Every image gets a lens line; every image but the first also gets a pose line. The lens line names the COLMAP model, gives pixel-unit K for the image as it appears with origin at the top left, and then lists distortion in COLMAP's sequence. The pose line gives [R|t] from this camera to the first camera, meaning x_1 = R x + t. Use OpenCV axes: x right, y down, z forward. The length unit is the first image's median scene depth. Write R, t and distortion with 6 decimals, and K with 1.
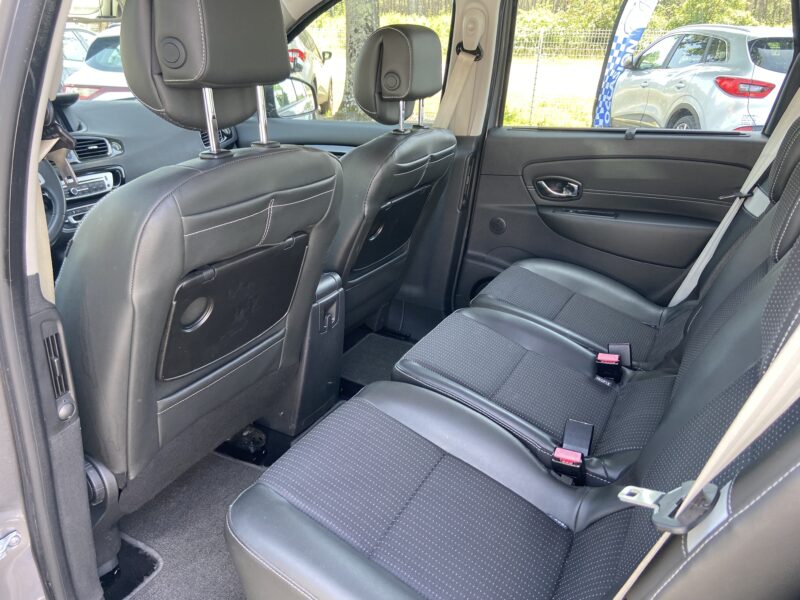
lens RADIAL K [[603.2, 0, 401.1], [0, 603.2, 306.1], [0, 0, 1]] dist [0.111000, -0.153408]
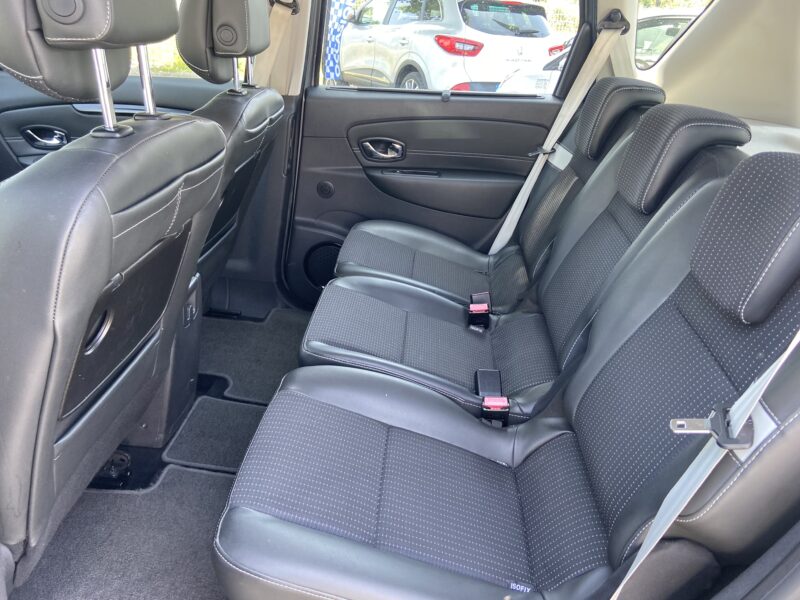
lens RADIAL K [[603.2, 0, 401.1], [0, 603.2, 306.1], [0, 0, 1]] dist [0.111000, -0.153408]
pose [[0.896830, -0.145297, 0.417832, -0.189376], [0.113518, 0.988482, 0.100081, -0.033668], [-0.427561, -0.042324, 0.902995, 0.057093]]
